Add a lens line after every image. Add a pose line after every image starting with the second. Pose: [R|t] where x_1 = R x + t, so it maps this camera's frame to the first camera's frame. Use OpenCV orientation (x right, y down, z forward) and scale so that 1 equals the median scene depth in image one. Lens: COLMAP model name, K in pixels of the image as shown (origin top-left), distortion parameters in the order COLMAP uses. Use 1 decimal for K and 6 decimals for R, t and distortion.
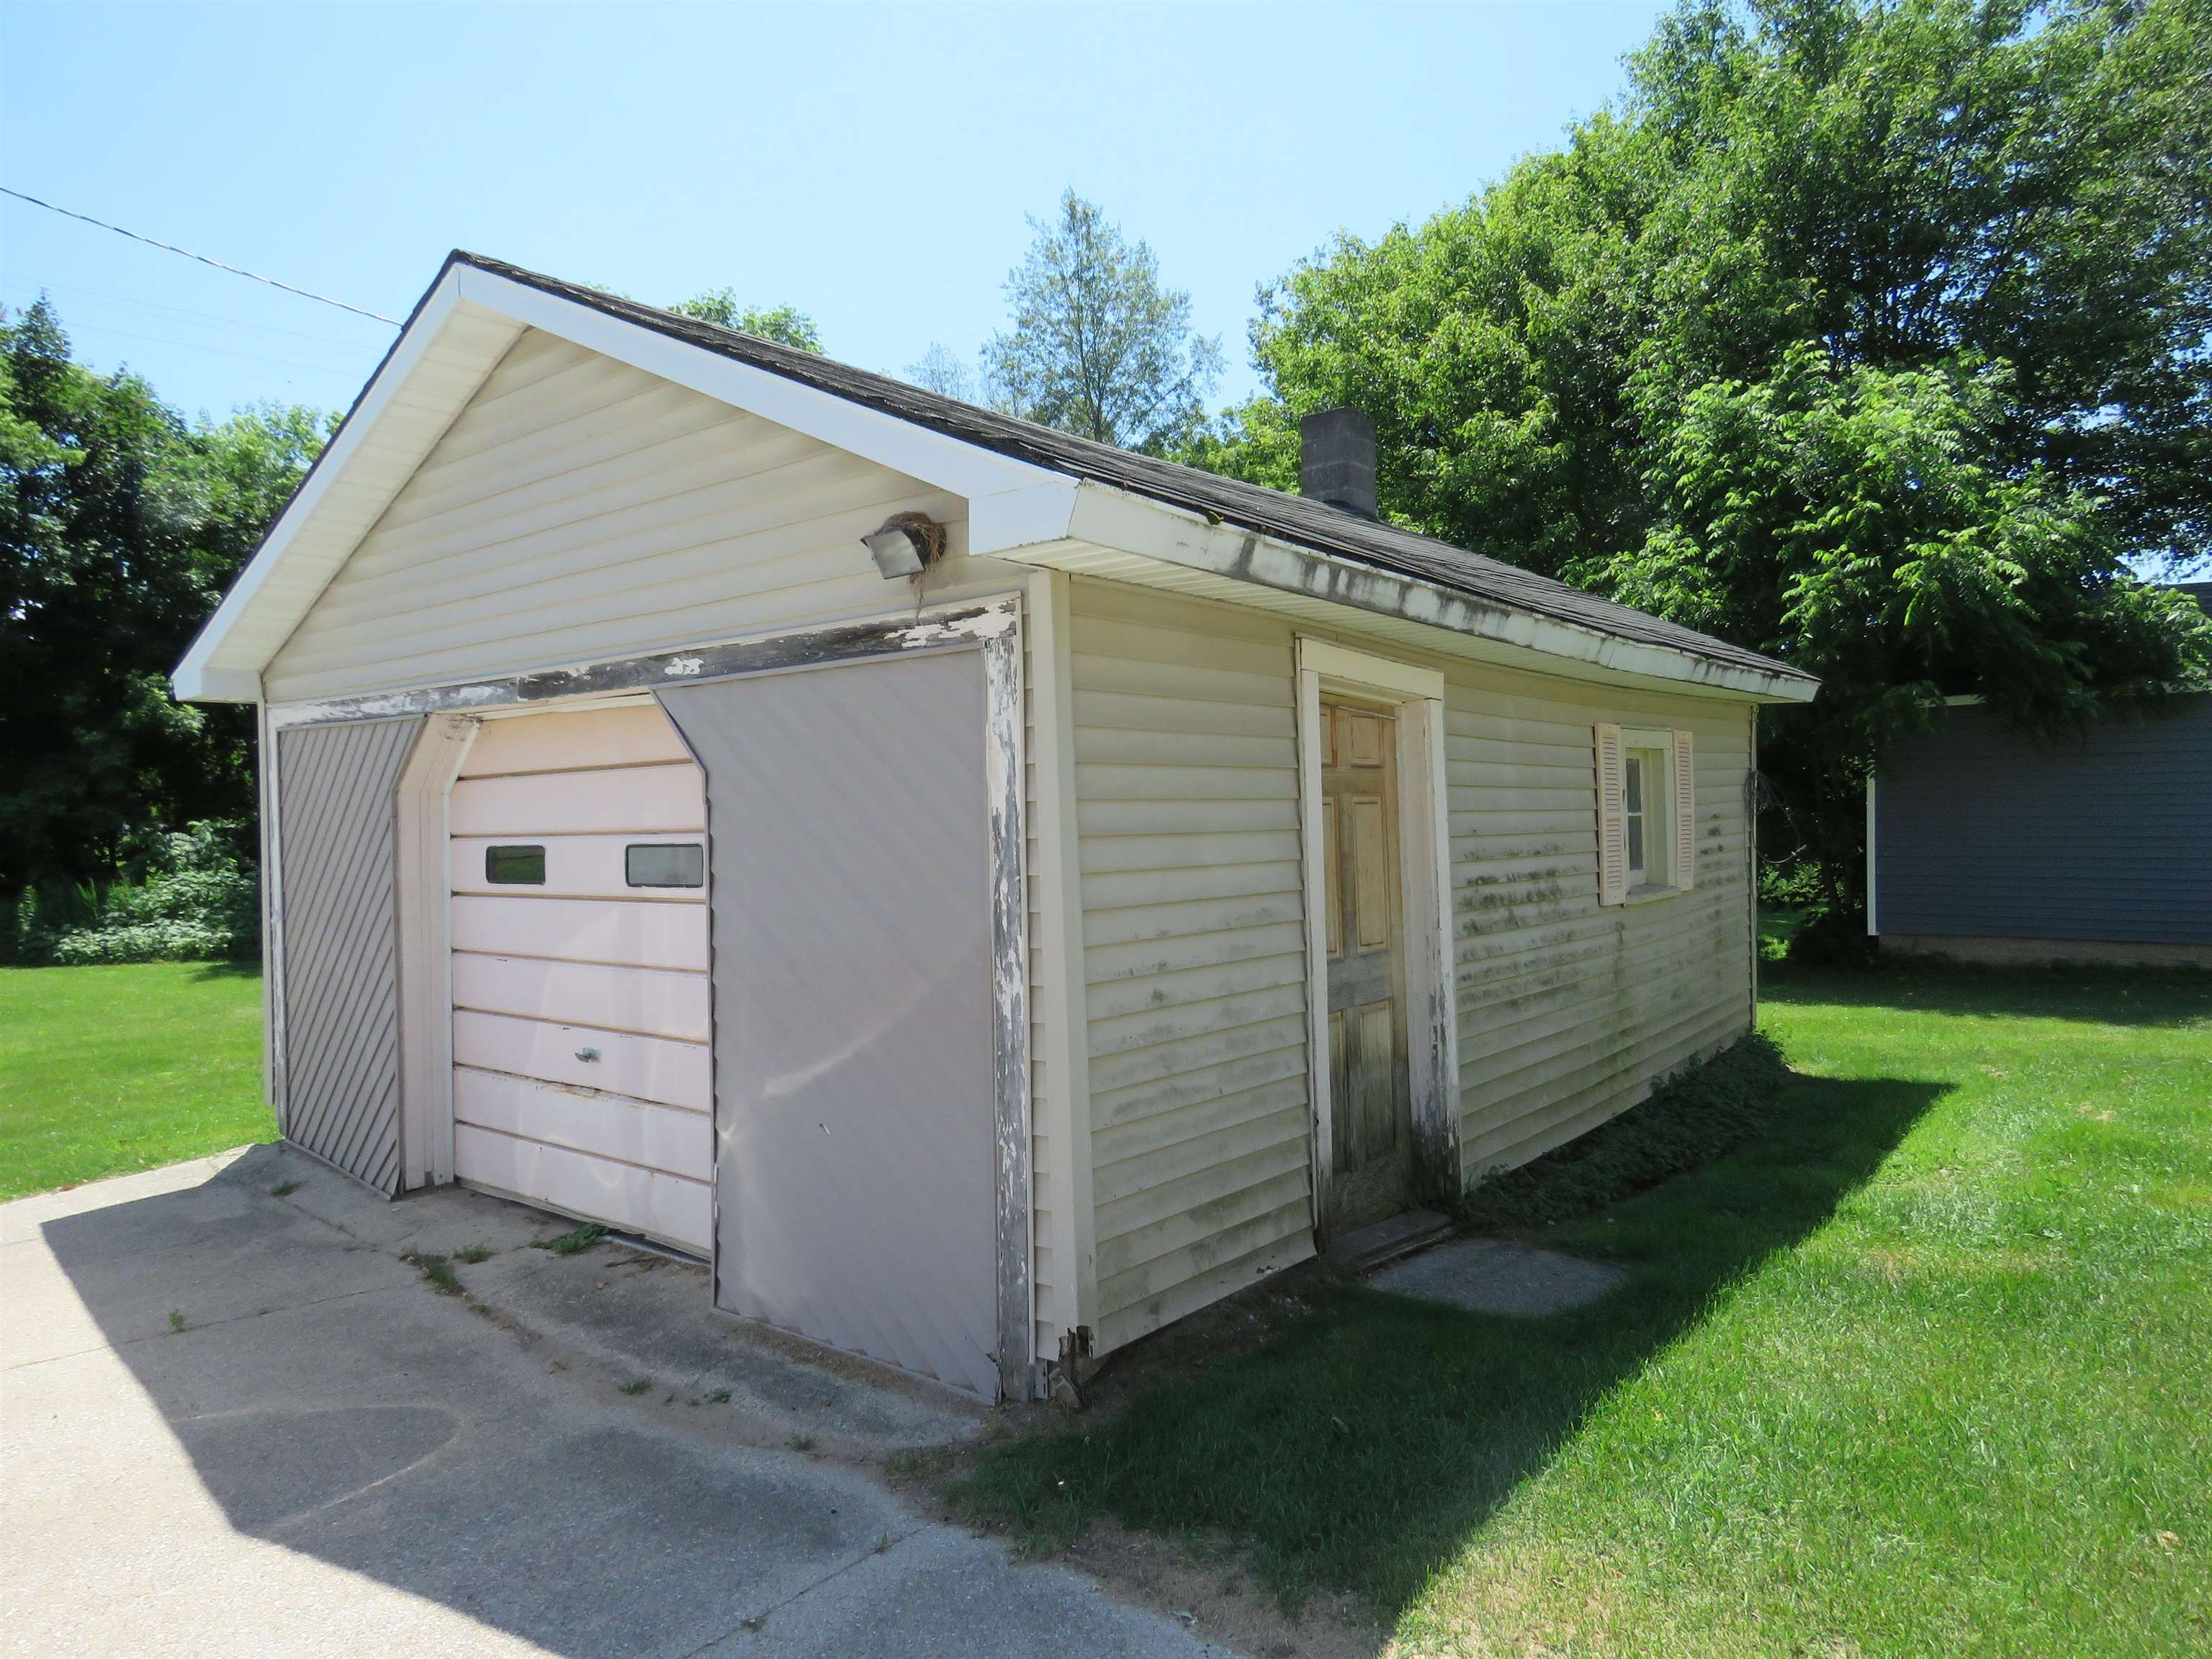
lens RADIAL K [[1406.8, 0, 1105.1], [0, 1406.8, 832.7], [0, 0, 1]] dist [-0.004296, 0.001269]
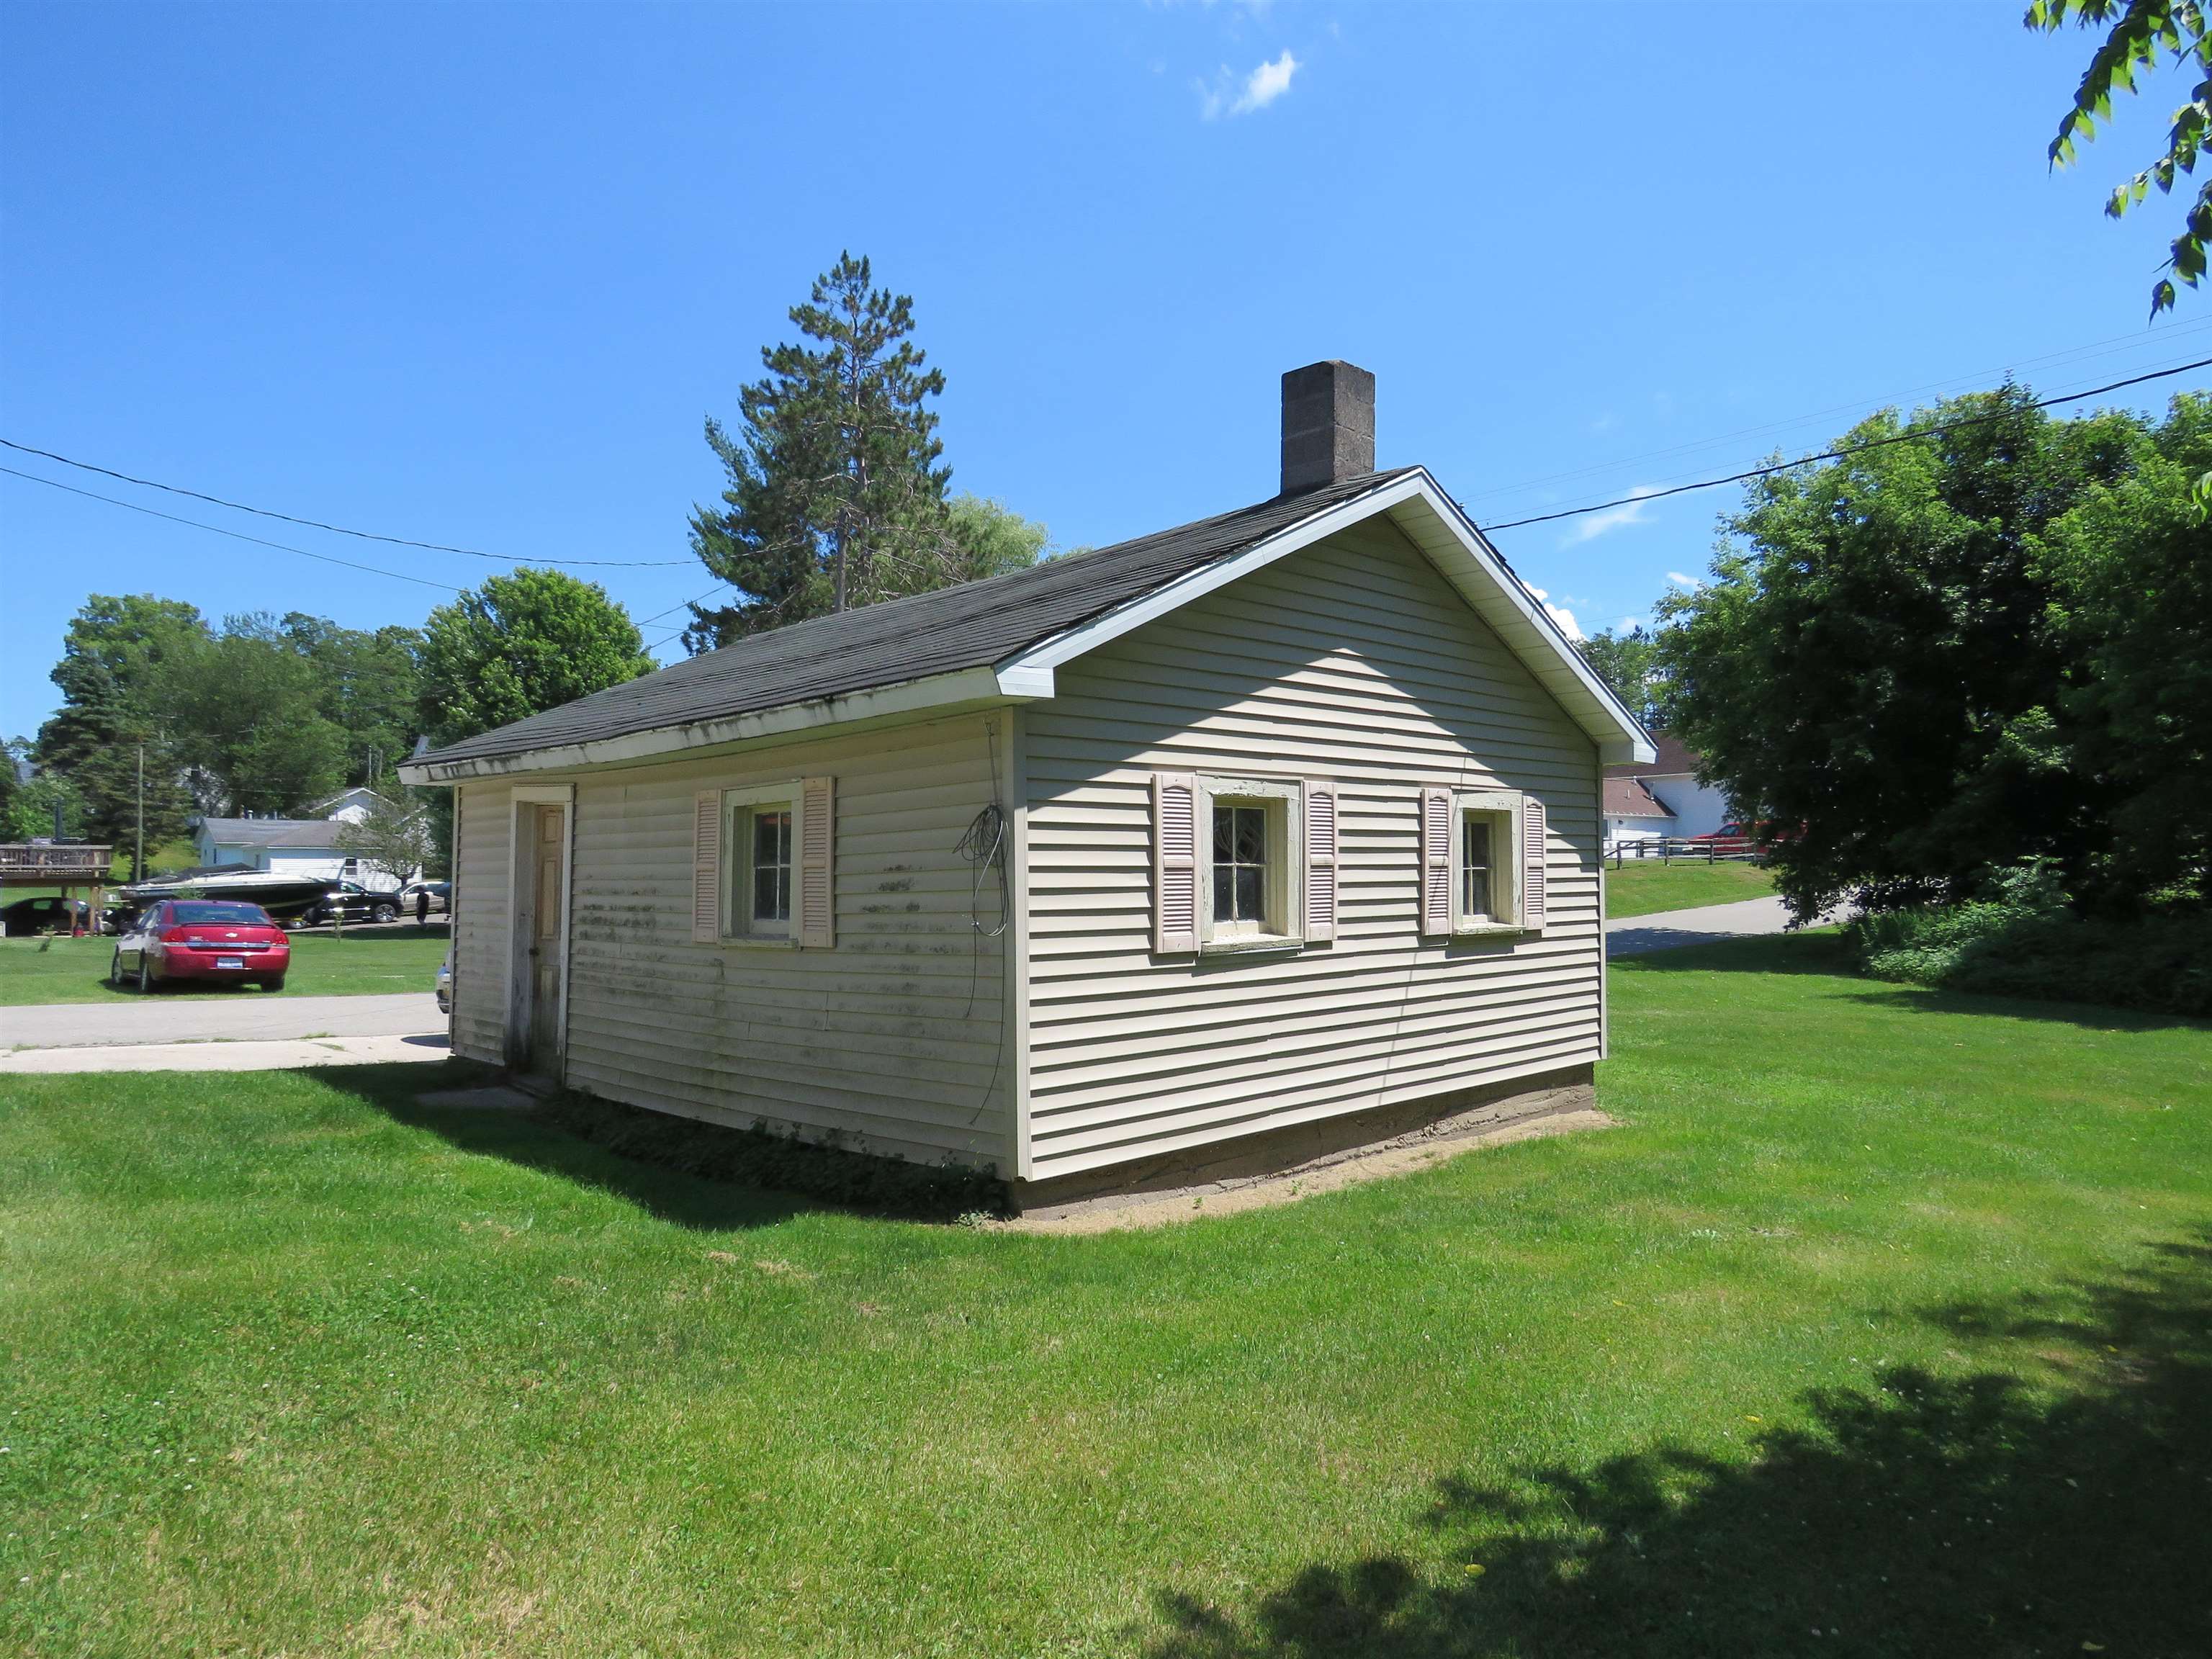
lens RADIAL K [[1406.8, 0, 1105.3], [0, 1406.8, 829.2], [0, 0, 1]] dist [-0.004296, 0.001269]
pose [[-0.121769, -0.011216, -0.992495, 1.717914], [0.002035, 0.999931, -0.011550, -0.033843], [0.992556, -0.003426, -0.121738, 1.697148]]
